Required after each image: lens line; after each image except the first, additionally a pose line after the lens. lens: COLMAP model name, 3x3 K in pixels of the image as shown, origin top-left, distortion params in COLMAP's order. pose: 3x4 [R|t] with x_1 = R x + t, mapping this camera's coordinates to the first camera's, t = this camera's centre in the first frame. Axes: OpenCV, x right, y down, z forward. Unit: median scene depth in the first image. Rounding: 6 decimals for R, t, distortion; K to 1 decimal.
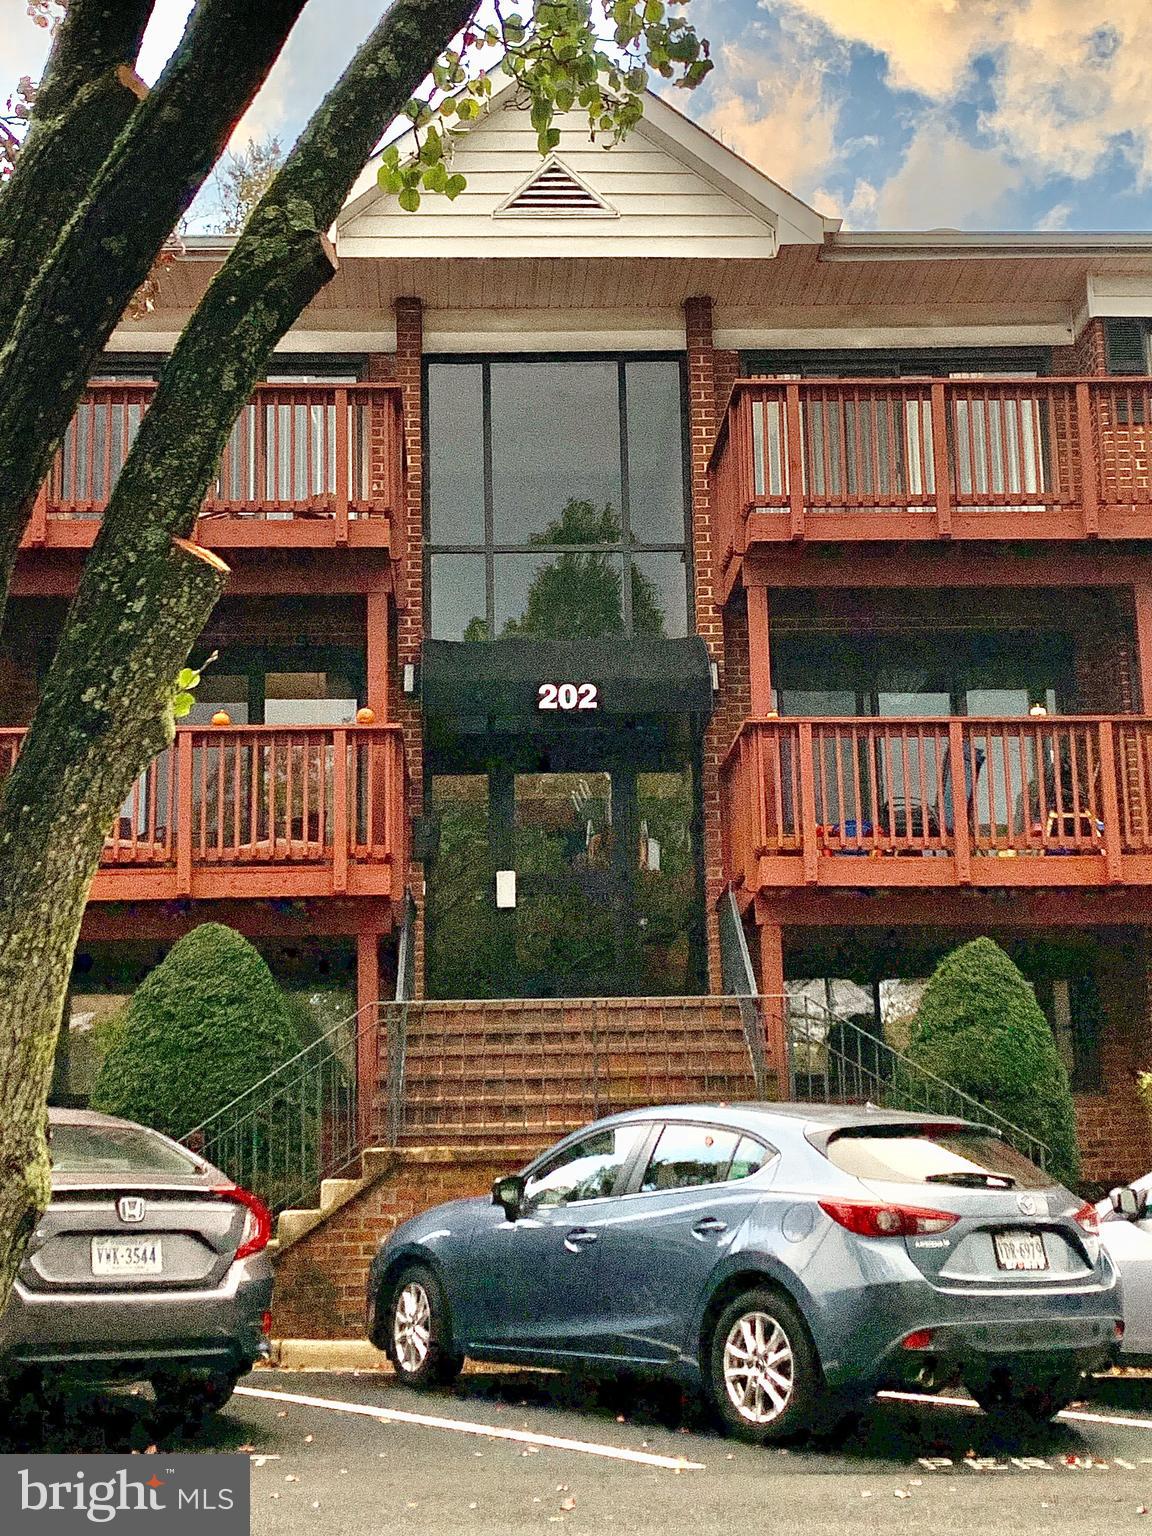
lens RADIAL K [[2095.5, 0, 576.0], [0, 2095.5, 768.0], [0, 0, 1]] dist [-0.000347, -0.007556]
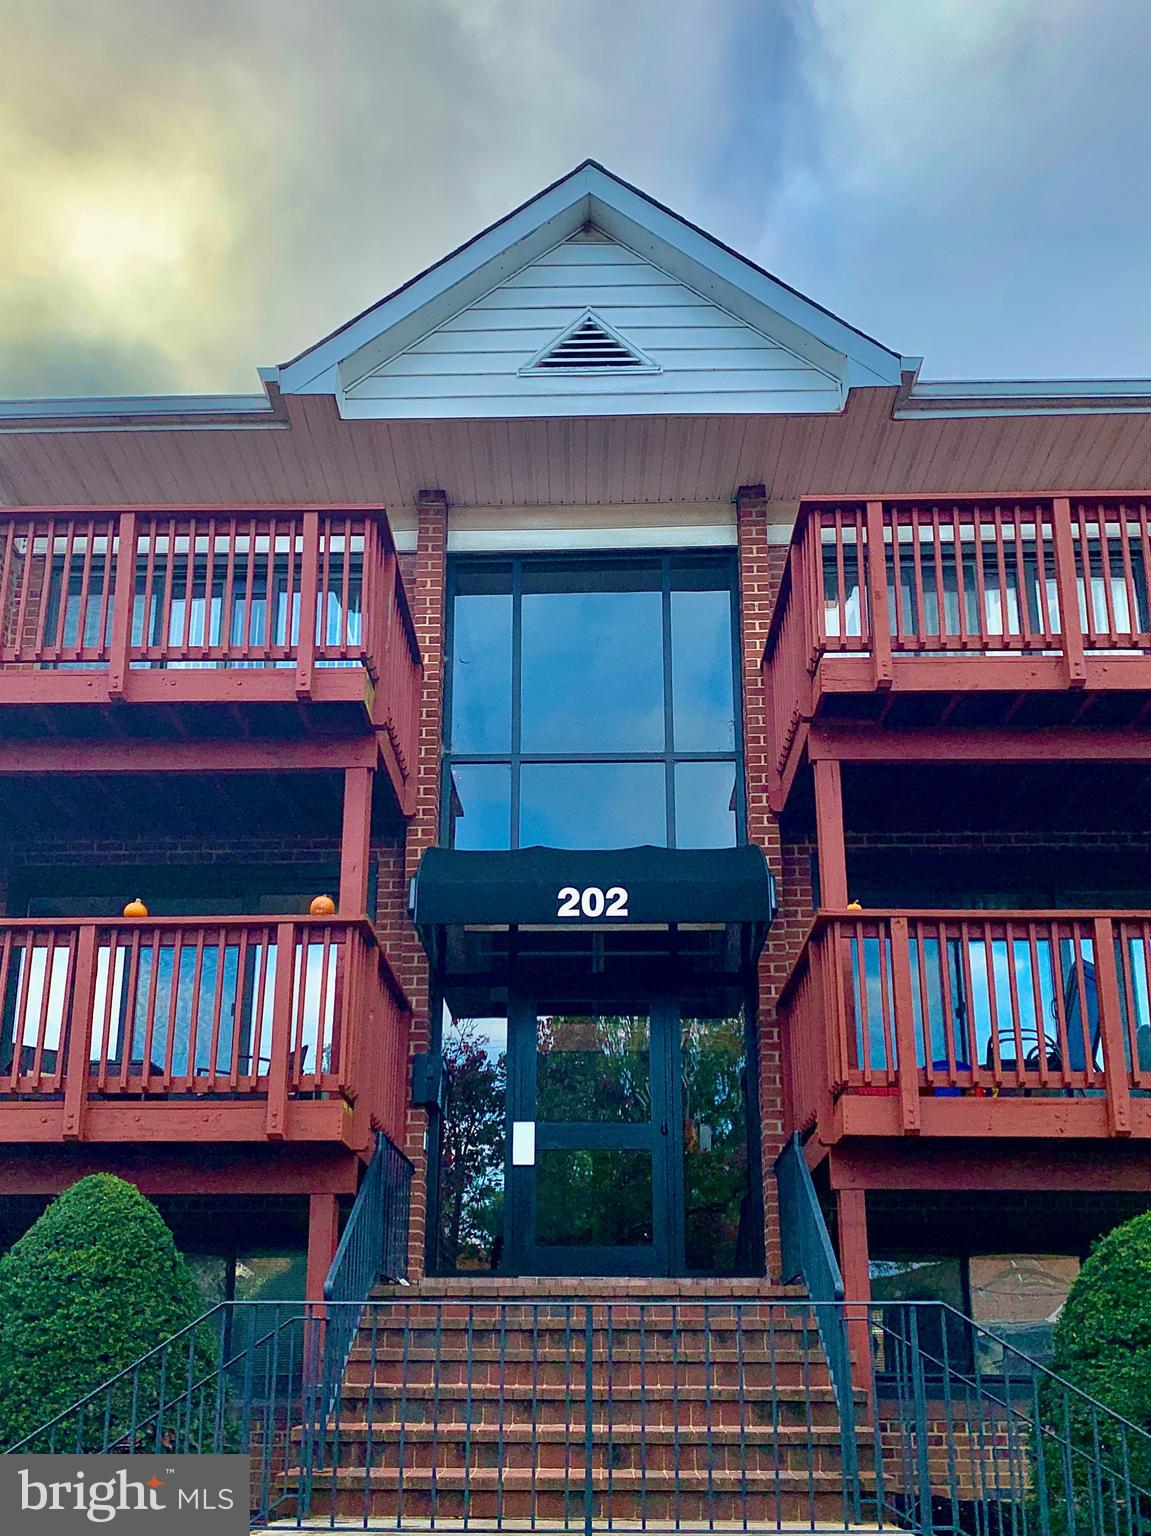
lens RADIAL K [[1779.5, 0, 539.7], [0, 1779.5, 867.3], [0, 0, 1]] dist [0.179088, -0.865411]
pose [[0.998443, 0.006085, -0.055450, 0.013951], [-0.011977, 0.994234, -0.106558, 0.026842], [0.054482, 0.107056, 0.992759, 0.305537]]
